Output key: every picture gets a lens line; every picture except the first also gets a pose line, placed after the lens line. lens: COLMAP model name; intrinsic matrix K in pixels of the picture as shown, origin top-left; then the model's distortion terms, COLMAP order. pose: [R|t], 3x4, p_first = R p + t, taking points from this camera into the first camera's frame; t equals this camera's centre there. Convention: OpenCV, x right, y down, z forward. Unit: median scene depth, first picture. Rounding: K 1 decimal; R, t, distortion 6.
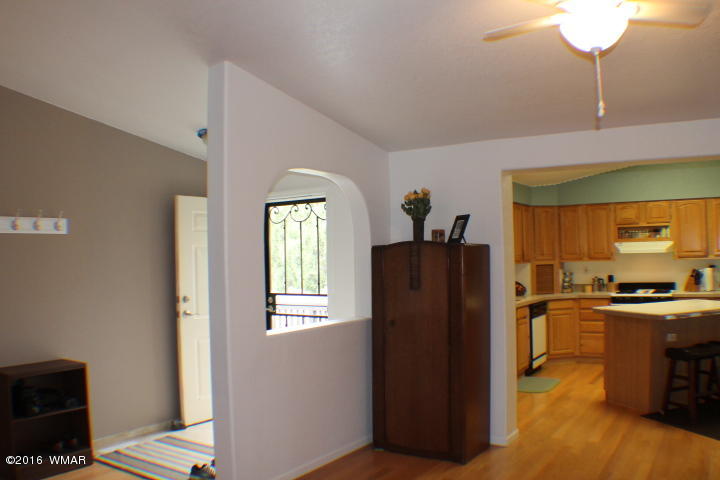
lens RADIAL K [[621.3, 0, 360.0], [0, 621.3, 240.0], [0, 0, 1]] dist [-0.222631, 0.090885]
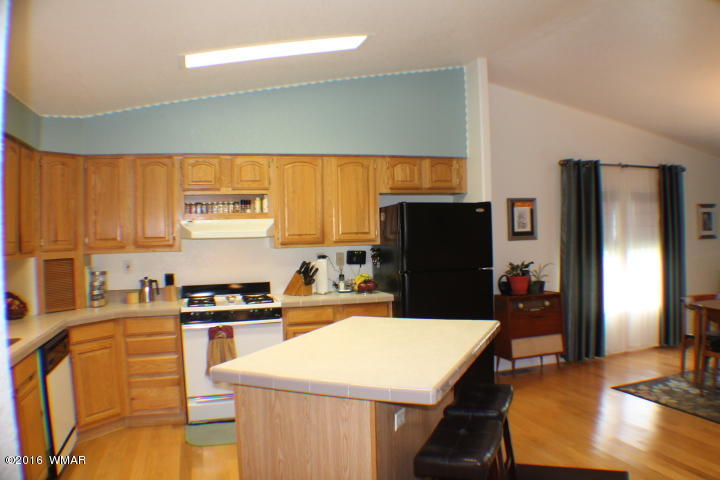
lens RADIAL K [[557.2, 0, 360.0], [0, 557.2, 240.0], [0, 0, 1]] dist [-0.253546, 0.104284]
pose [[0.646999, -0.005479, 0.762471, 0.124699], [-0.007789, 0.999875, 0.013794, 0.014743], [-0.762451, -0.014864, 0.646875, 0.495665]]
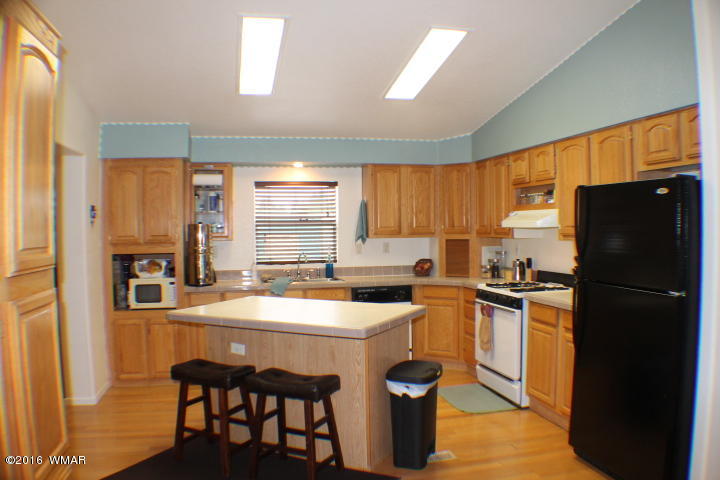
lens RADIAL K [[557.2, 0, 360.0], [0, 557.2, 240.0], [0, 0, 1]] dist [-0.253546, 0.104284]
pose [[0.708216, 0.028612, -0.705416, 0.722474], [0.015342, 0.998319, 0.055895, 0.000083], [0.705829, -0.050408, 0.706586, 0.422910]]
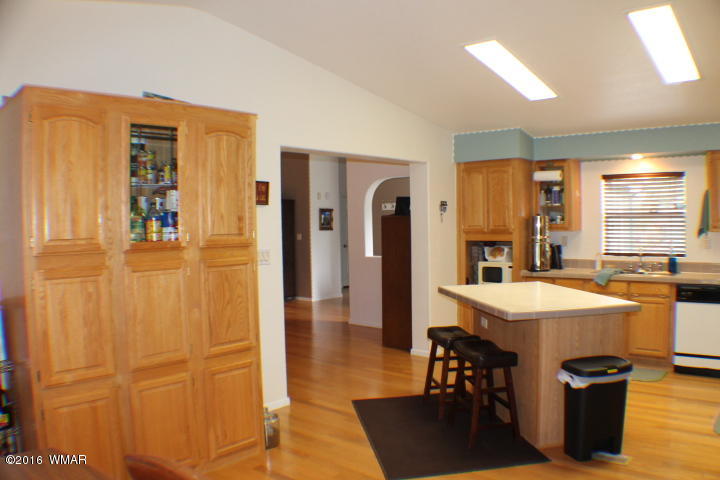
lens RADIAL K [[557.2, 0, 360.0], [0, 557.2, 240.0], [0, 0, 1]] dist [-0.253546, 0.104284]
pose [[-0.164285, 0.056135, -0.984814, 0.877976], [0.041888, 0.997876, 0.049892, 0.000481], [0.985523, -0.033055, -0.166288, 0.629447]]
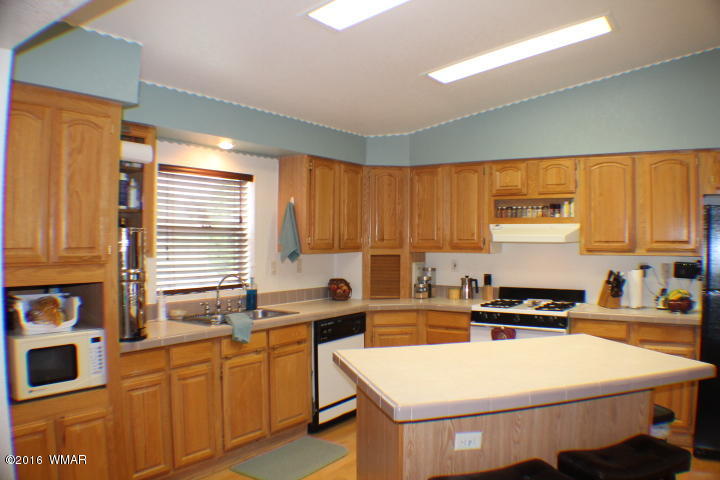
lens RADIAL K [[557.2, 0, 360.0], [0, 557.2, 240.0], [0, 0, 1]] dist [-0.253546, 0.104284]
pose [[0.998751, 0.026705, -0.042240, 0.305231], [-0.025557, 0.999295, 0.027501, 0.008534], [0.042944, -0.026387, 0.998729, 0.403292]]
